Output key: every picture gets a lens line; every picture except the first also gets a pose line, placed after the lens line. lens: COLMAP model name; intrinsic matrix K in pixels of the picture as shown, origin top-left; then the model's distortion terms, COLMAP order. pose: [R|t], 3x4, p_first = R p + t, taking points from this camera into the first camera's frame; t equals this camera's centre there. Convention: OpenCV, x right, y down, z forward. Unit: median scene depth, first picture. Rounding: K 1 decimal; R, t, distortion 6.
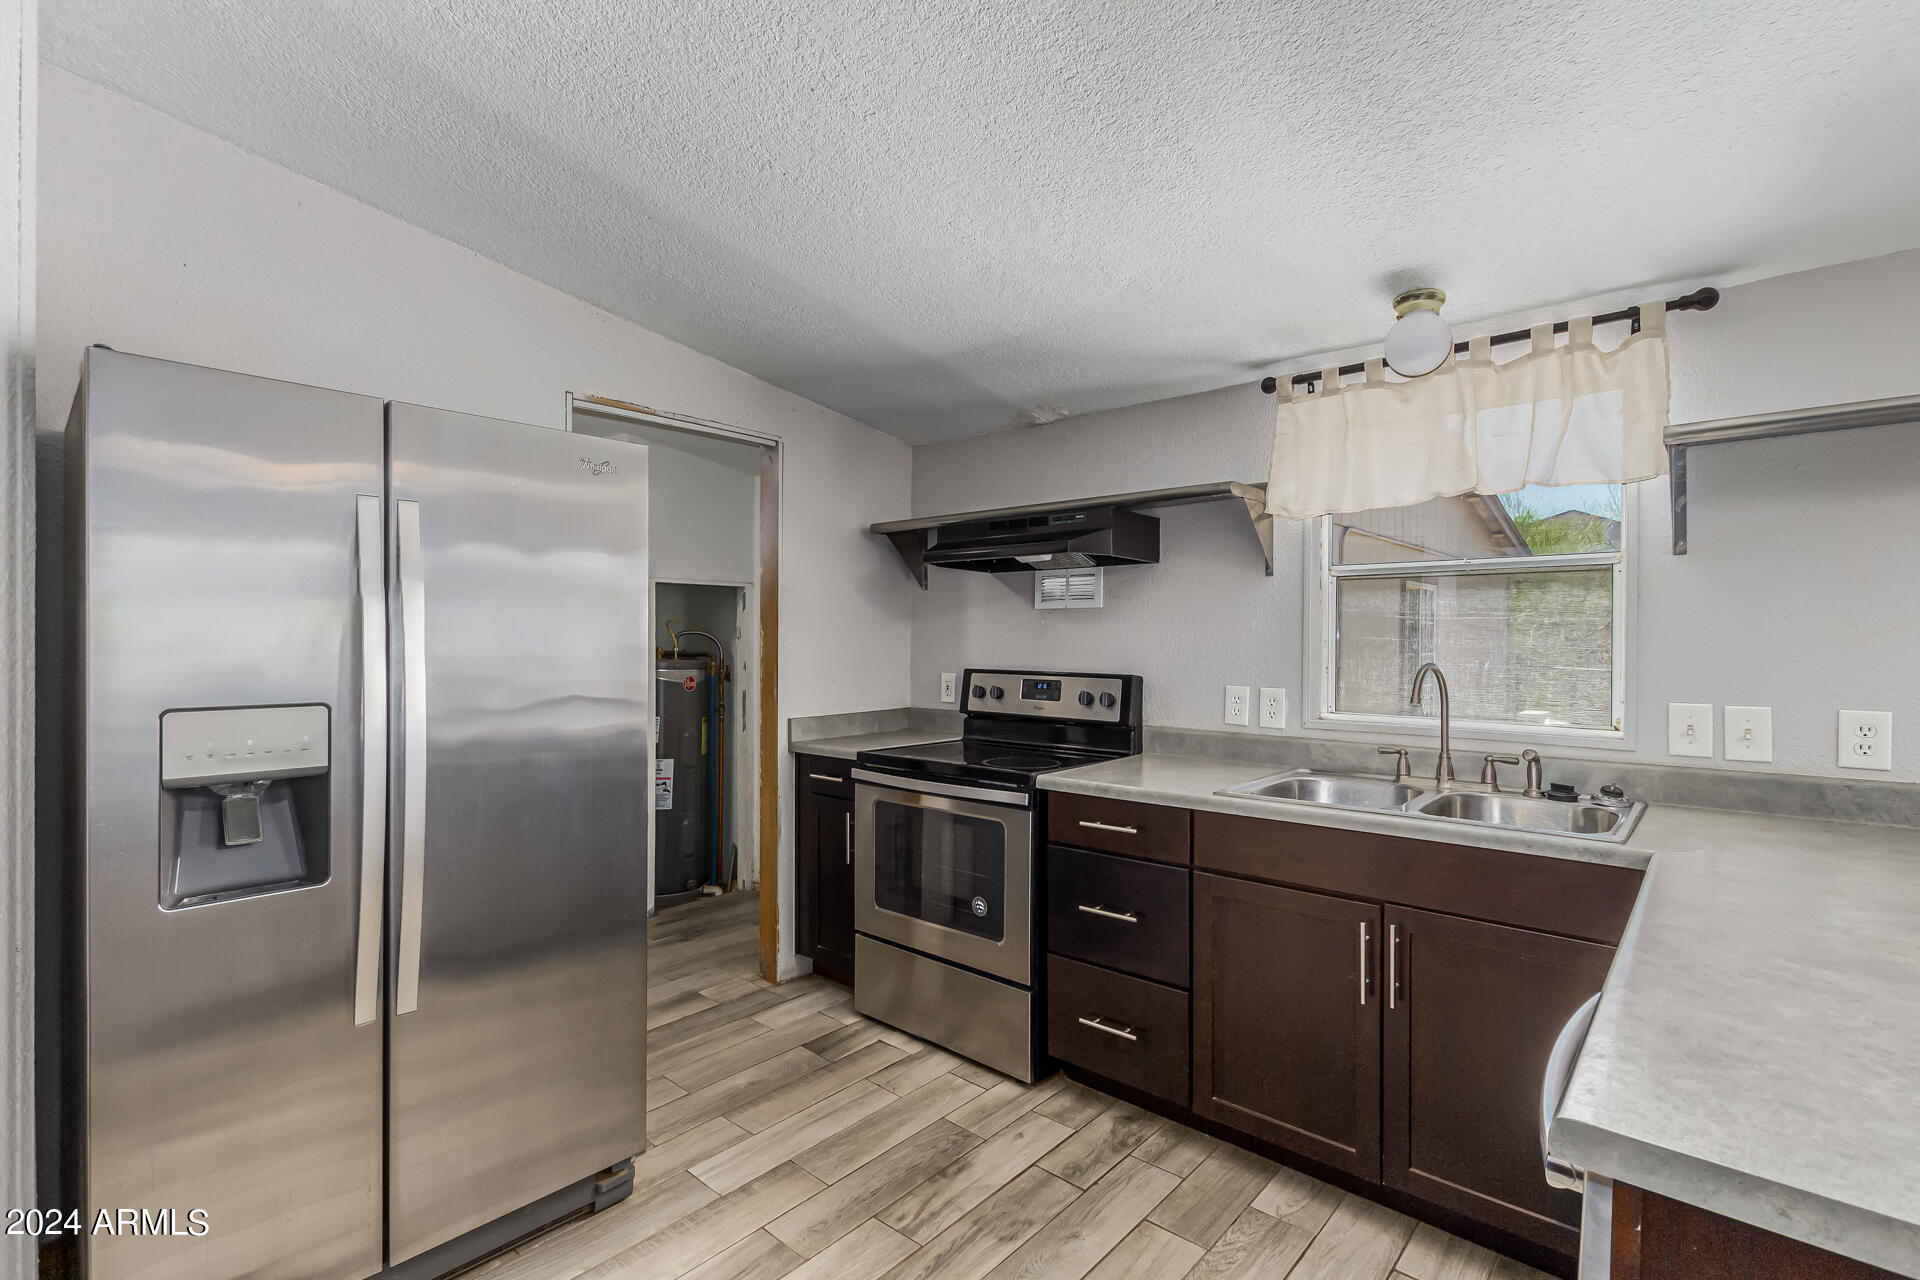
lens RADIAL K [[879.1, 0, 964.3], [0, 879.1, 645.5], [0, 0, 1]] dist [0.006329, -0.002872]
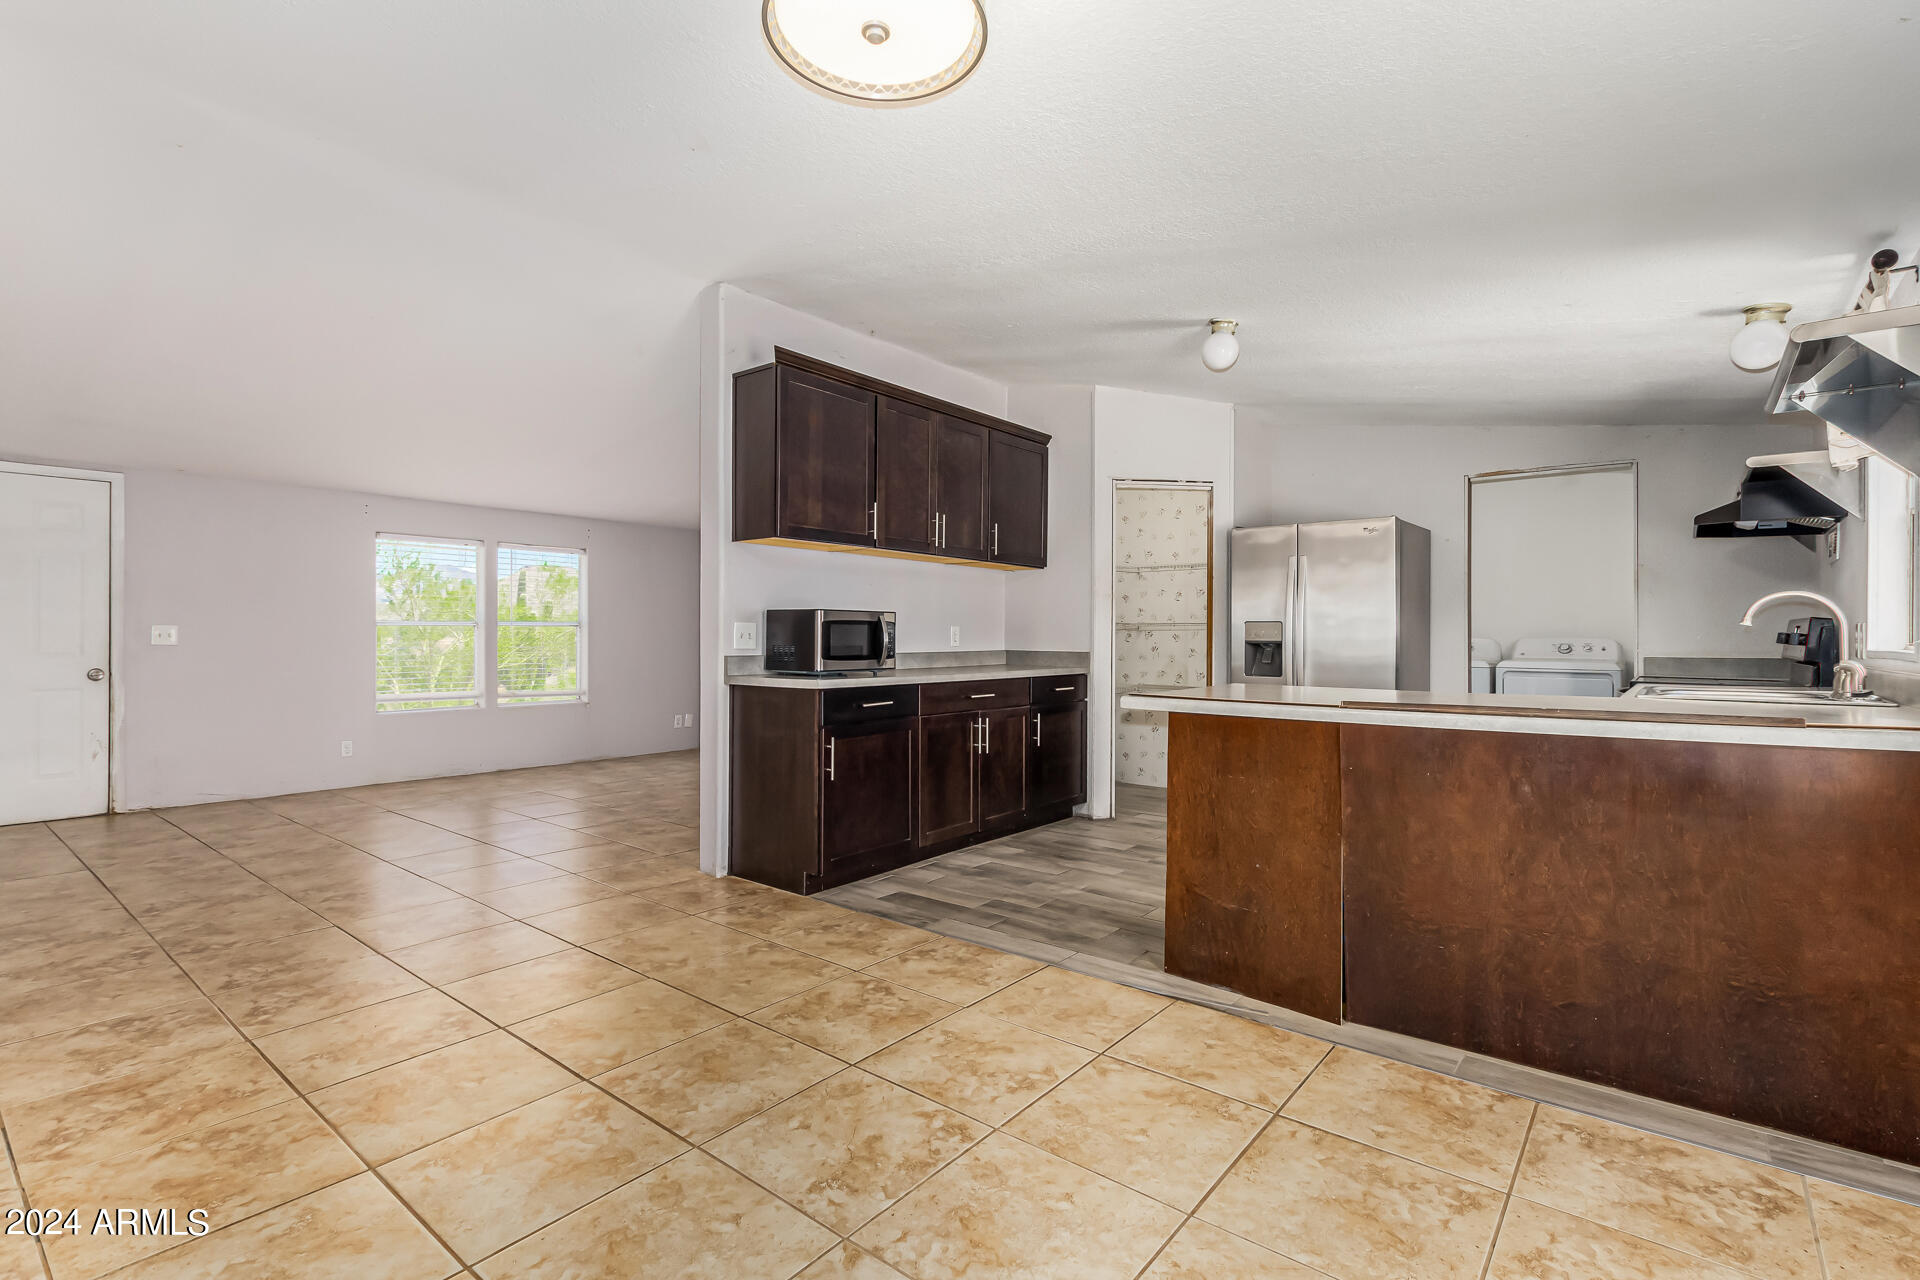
lens RADIAL K [[879.1, 0, 970.4], [0, 879.1, 635.3], [0, 0, 1]] dist [0.006329, -0.002872]
pose [[0.049638, -0.004128, -0.998759, 1.457358], [-0.013051, 0.999903, -0.004782, 0.087725], [0.998682, 0.013272, 0.049579, -0.180448]]
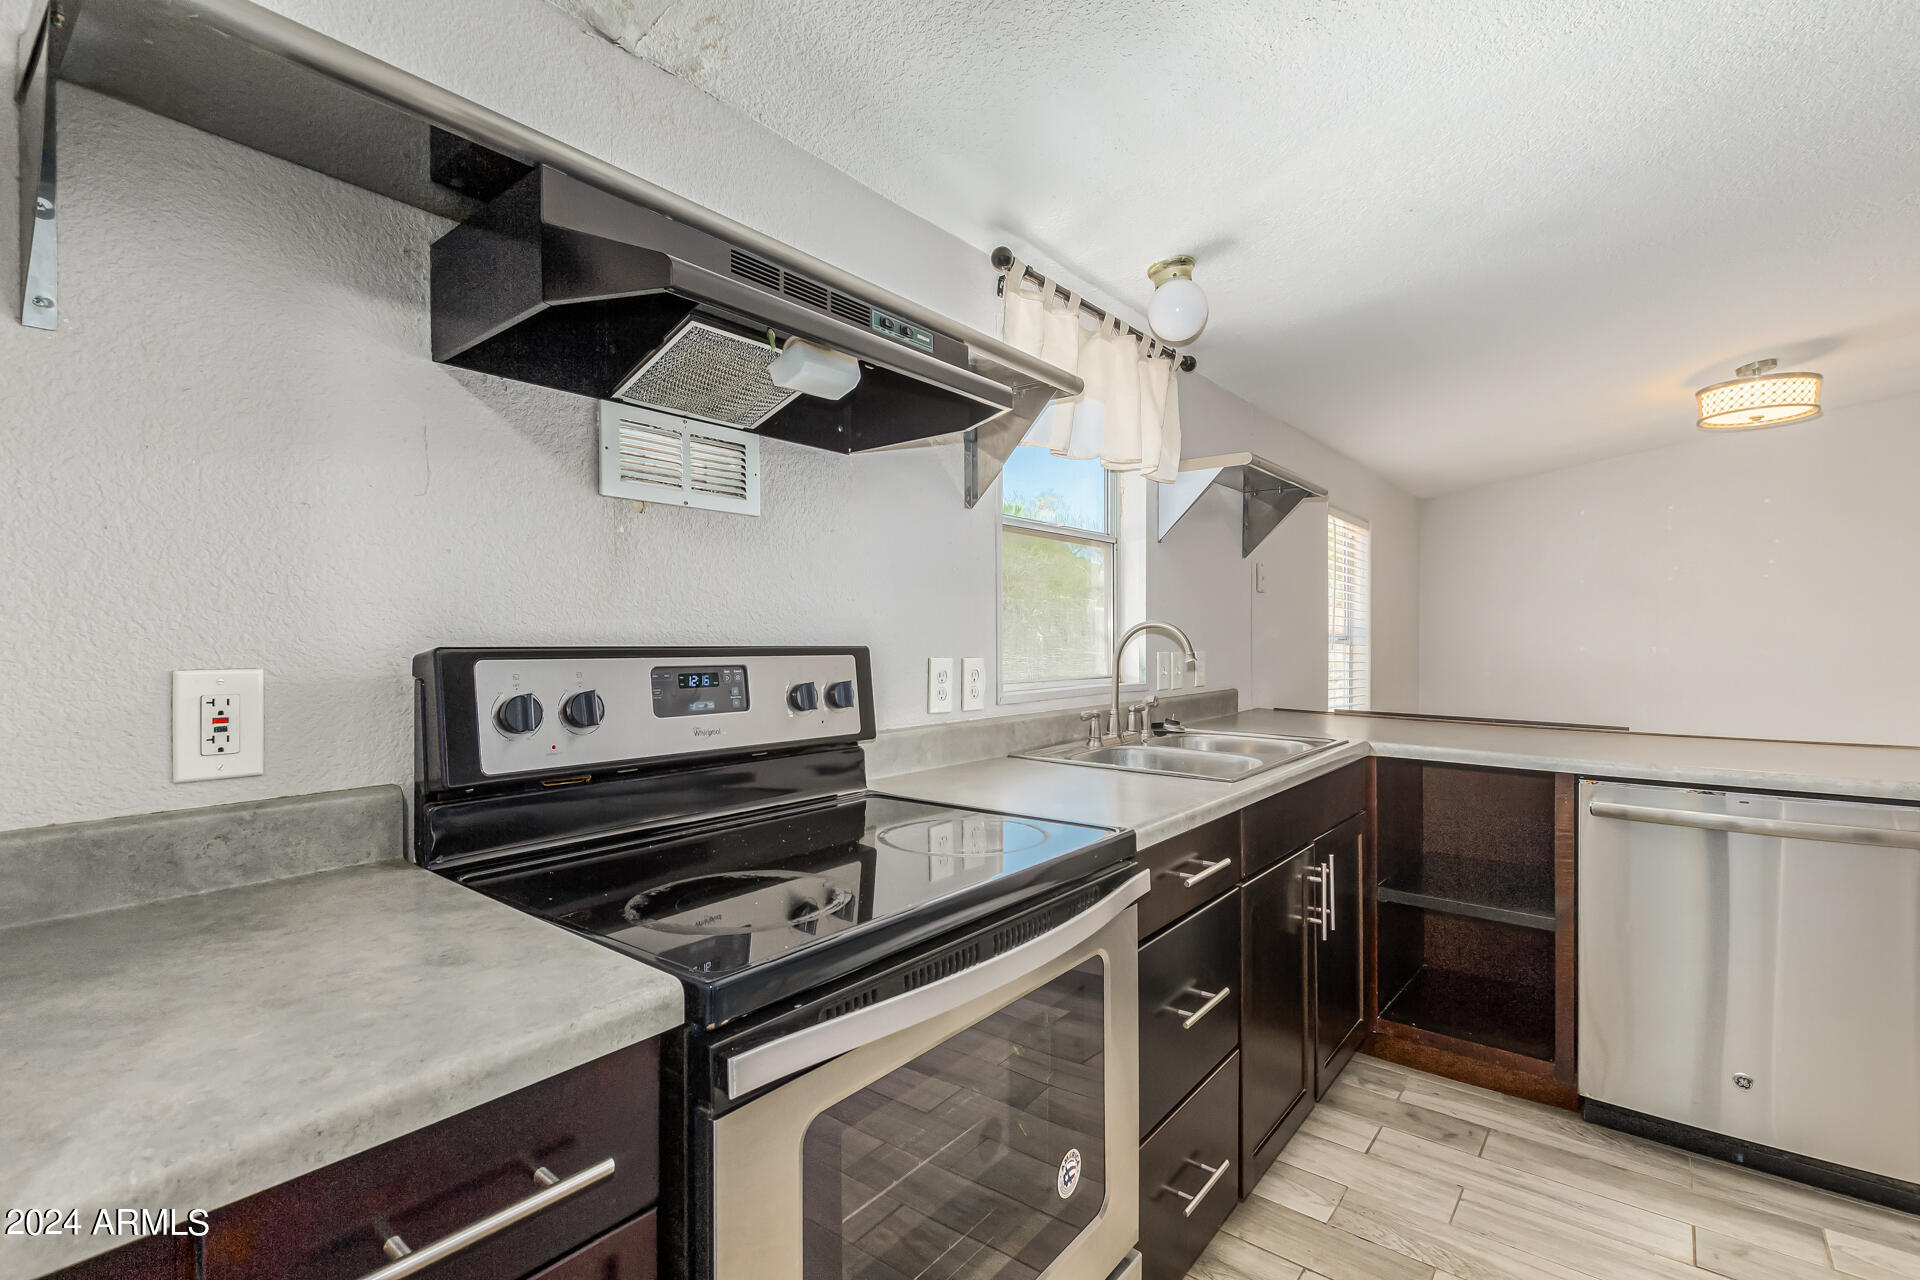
lens RADIAL K [[879.1, 0, 970.7], [0, 879.1, 642.3], [0, 0, 1]] dist [0.006329, -0.002872]
pose [[-0.051276, -0.003834, 0.998677, -0.422203], [0.010880, 0.999931, 0.004398, 0.032995], [-0.998625, 0.011091, -0.051231, 1.083635]]
